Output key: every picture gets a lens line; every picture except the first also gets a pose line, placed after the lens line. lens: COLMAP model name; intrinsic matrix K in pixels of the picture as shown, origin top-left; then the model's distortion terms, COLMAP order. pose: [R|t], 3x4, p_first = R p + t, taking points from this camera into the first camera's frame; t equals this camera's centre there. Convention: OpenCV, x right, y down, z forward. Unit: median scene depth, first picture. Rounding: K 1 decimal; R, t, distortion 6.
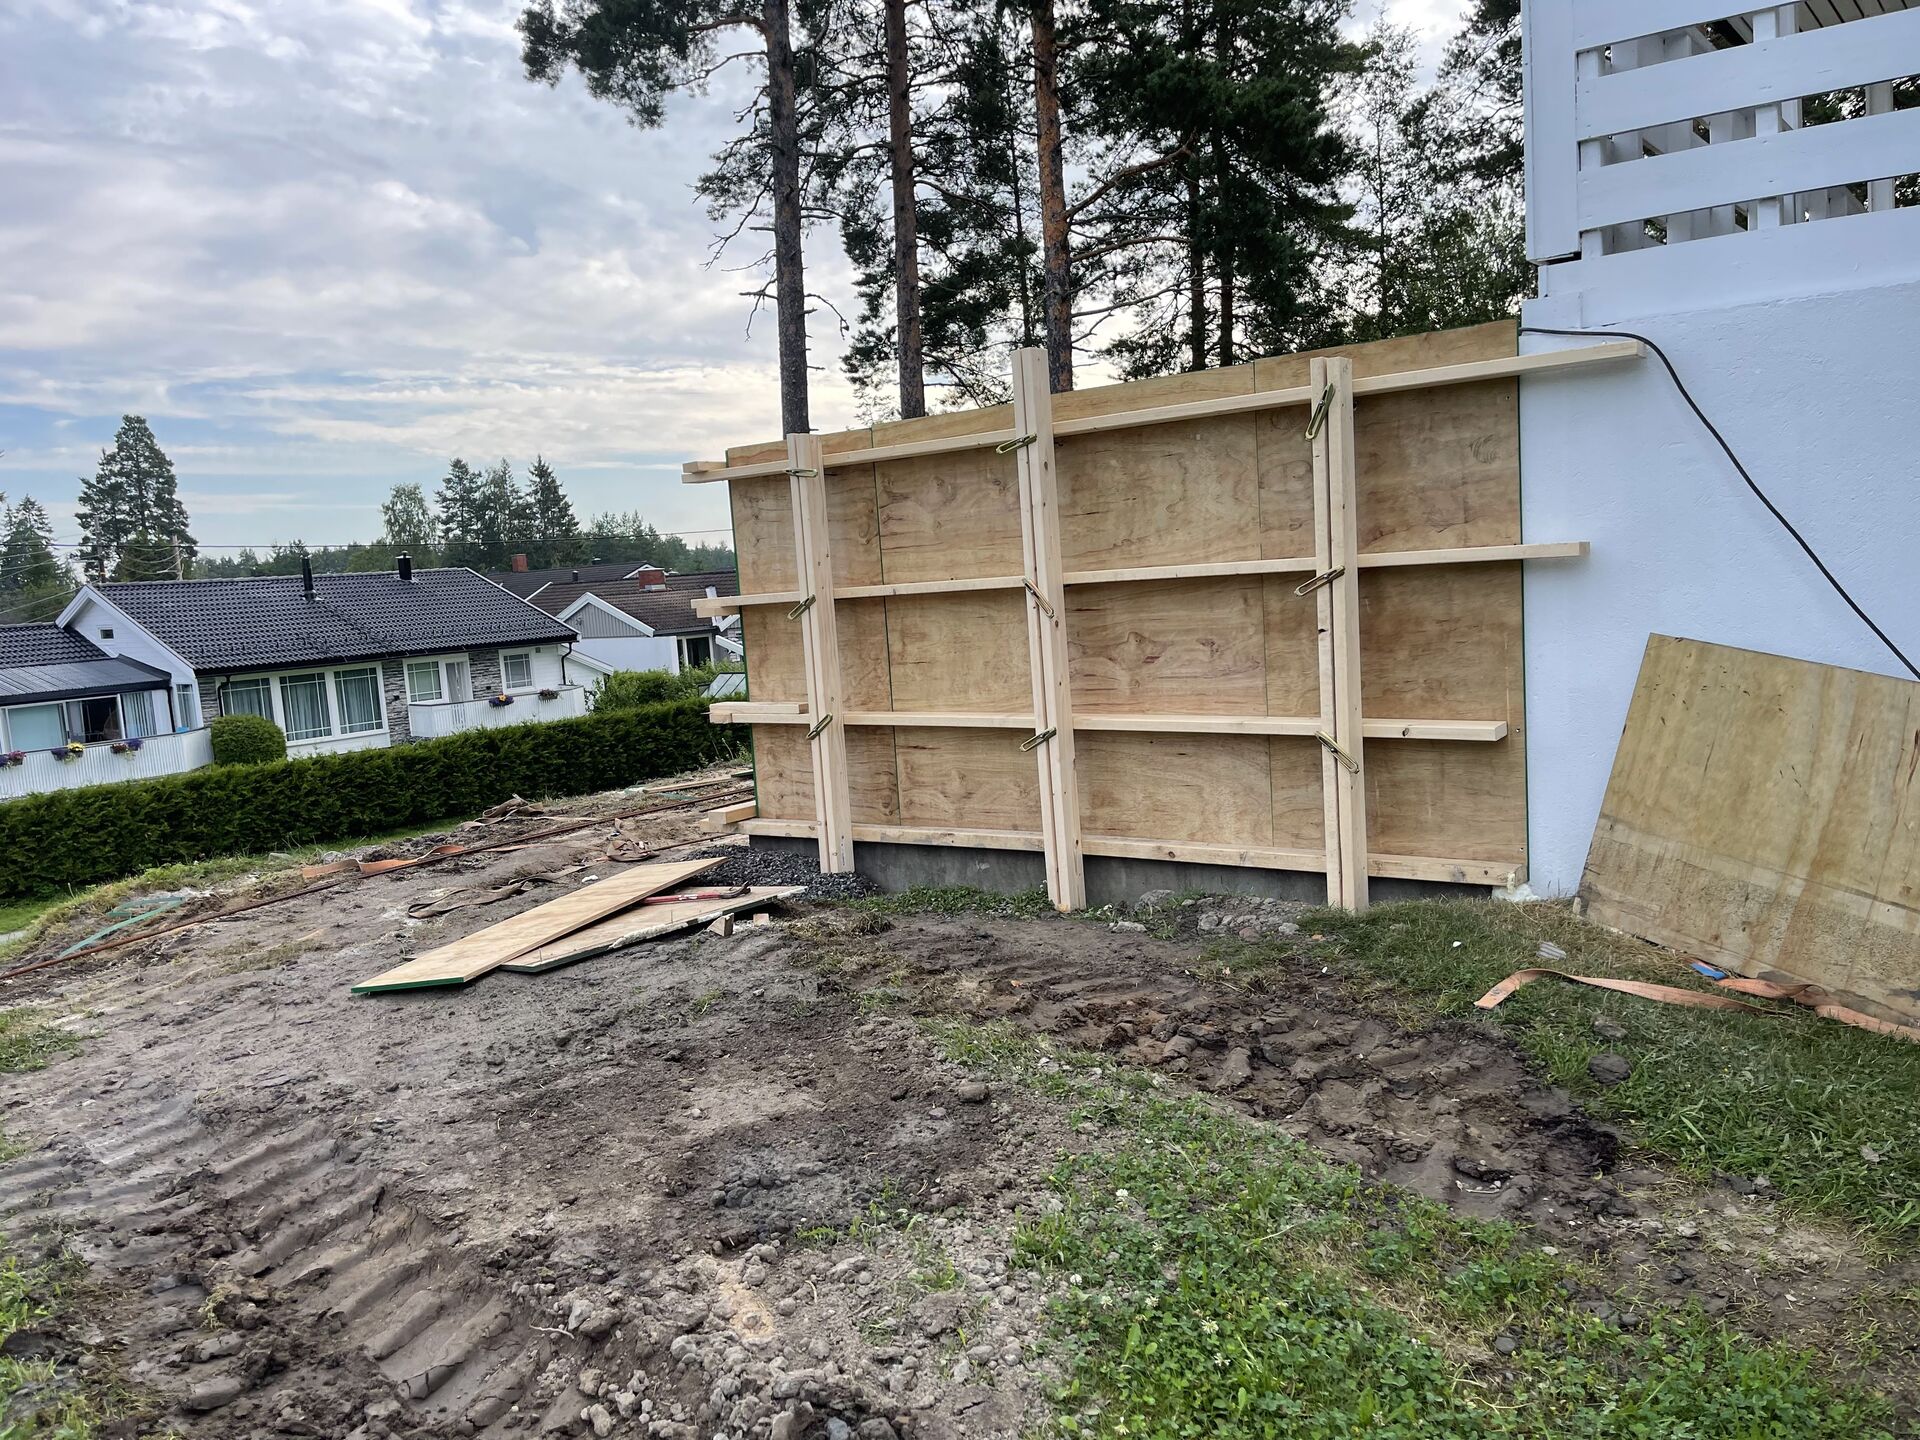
lens RADIAL K [[1446.6, 0, 966.4], [0, 1446.6, 732.1], [0, 0, 1]] dist [0.052093, -0.058911]
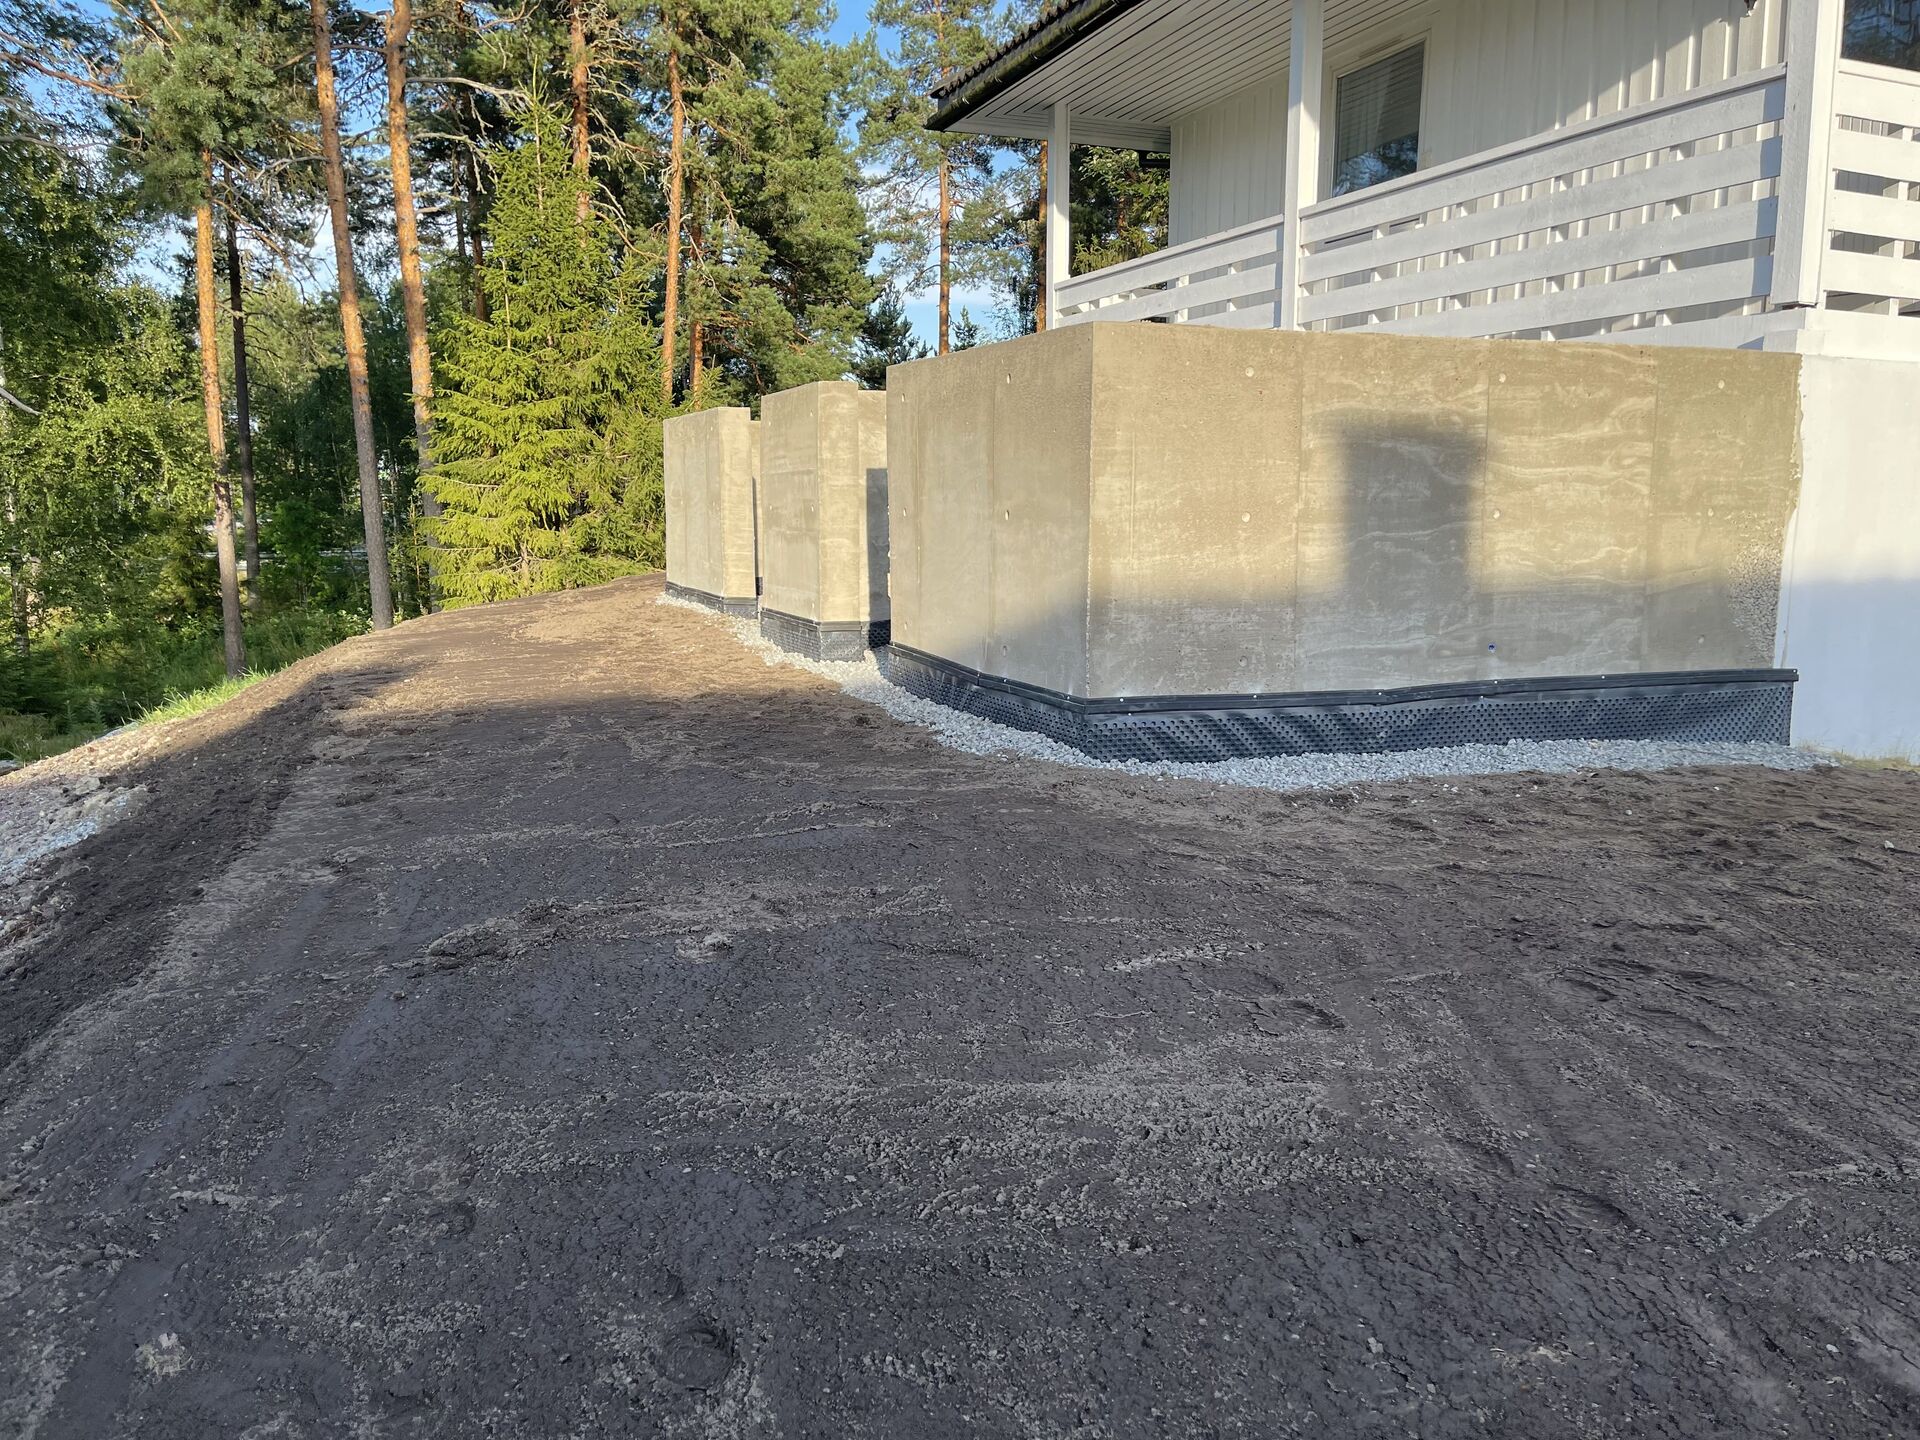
lens RADIAL K [[1446.6, 0, 966.4], [0, 1446.6, 732.1], [0, 0, 1]] dist [0.052093, -0.058911]
pose [[0.509072, -0.073962, 0.857541, -1.318060], [0.063189, 0.996824, 0.048463, -0.026041], [-0.858402, 0.029516, 0.512128, 1.004722]]
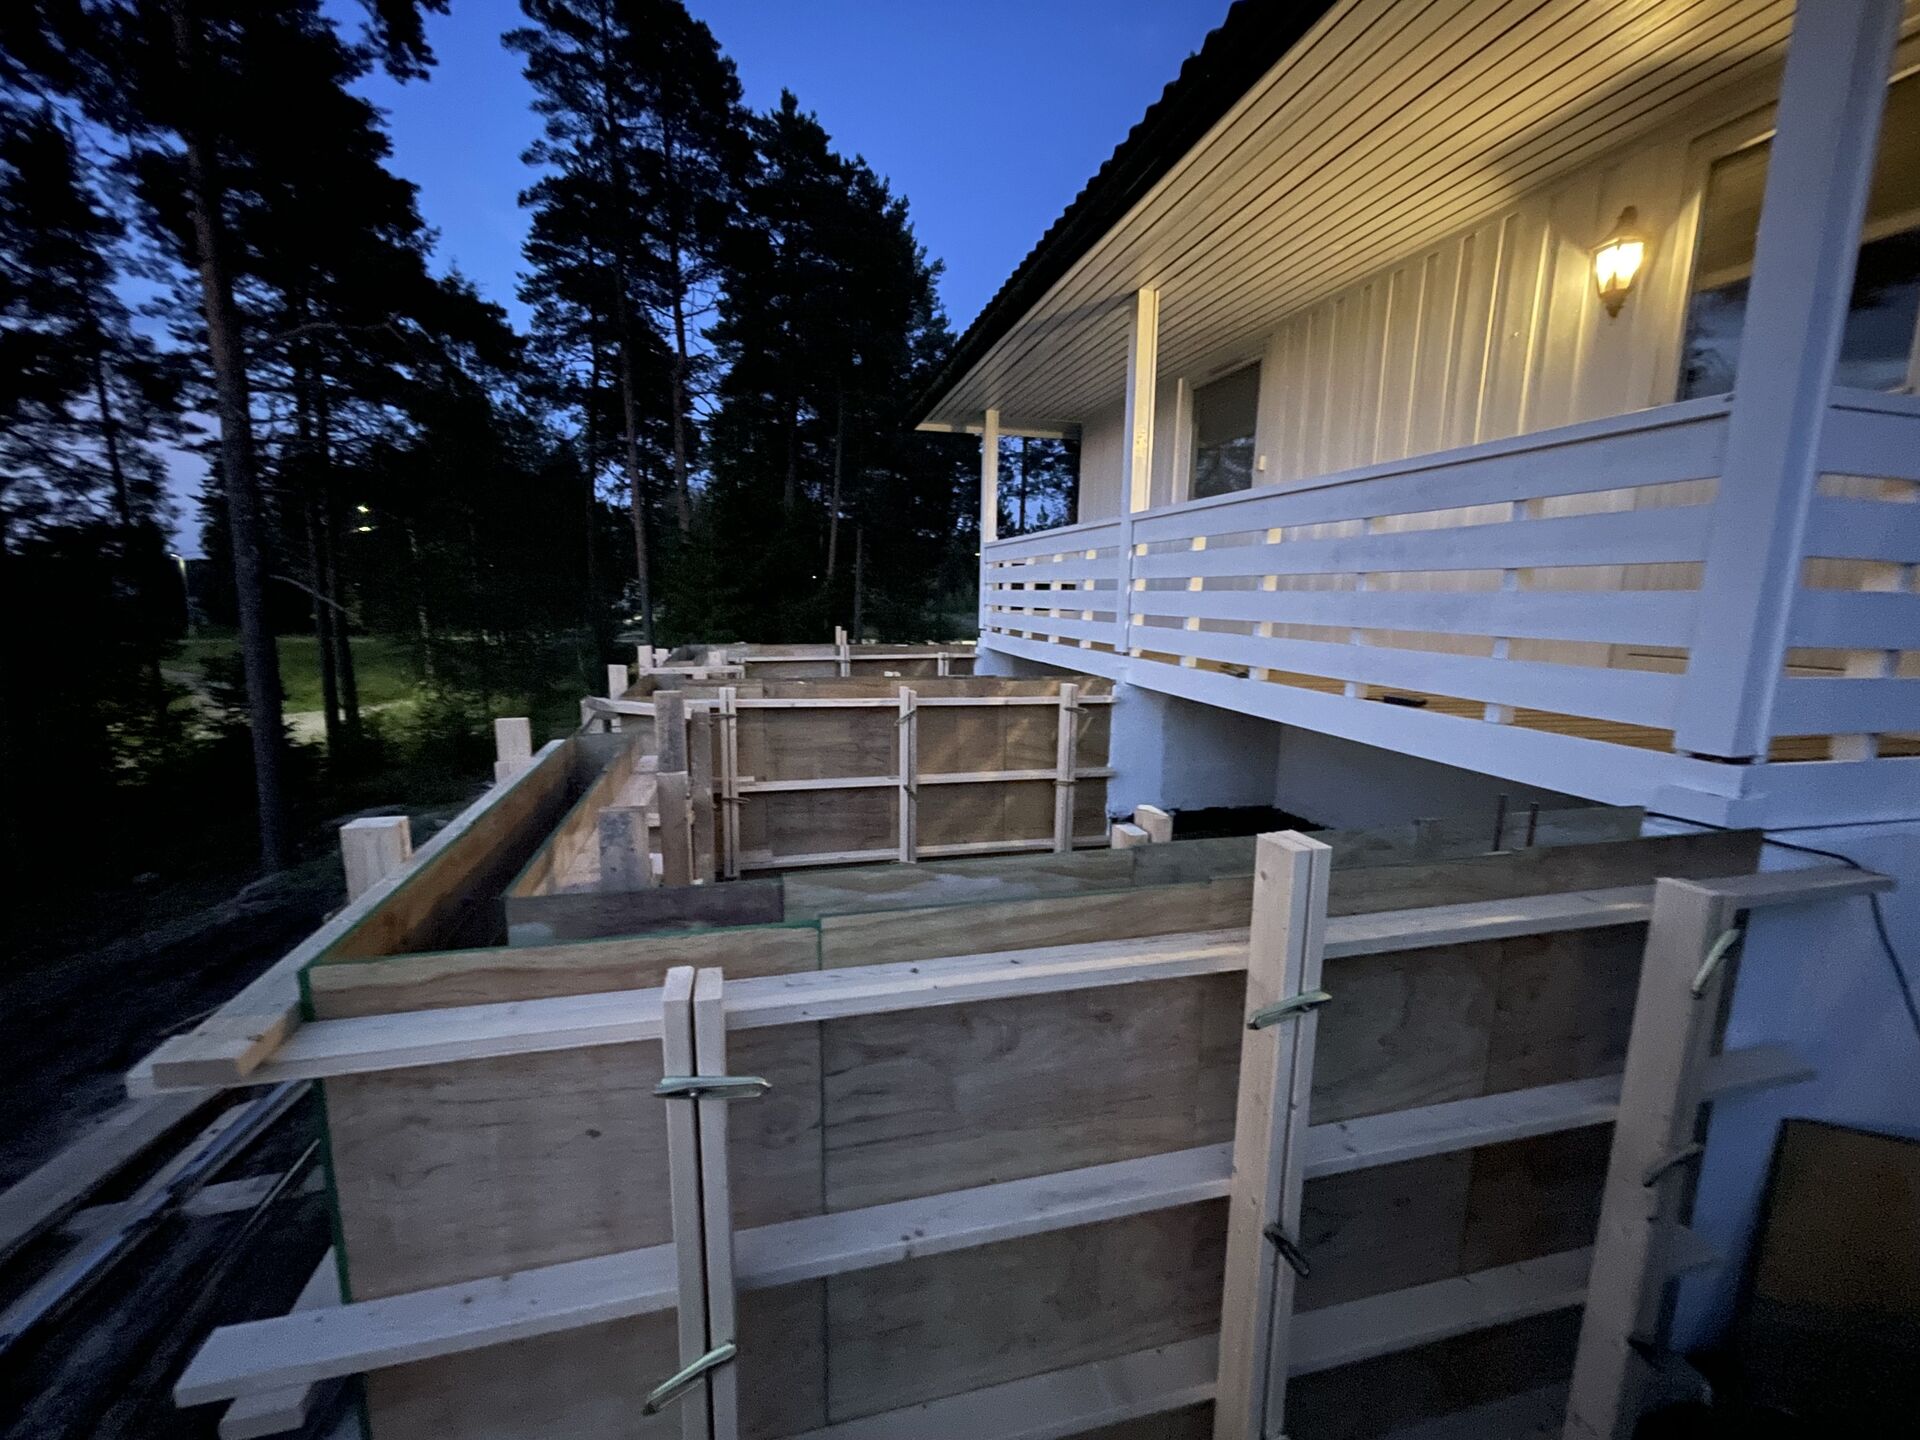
lens RADIAL K [[770.4, 0, 946.9], [0, 770.4, 725.8], [0, 0, 1]] dist [-0.002257, -0.000293]
pose [[0.625067, -0.057683, 0.778437, -0.324498], [0.033419, 0.998329, 0.047143, -0.394774], [-0.779856, -0.003453, 0.625950, 1.113690]]
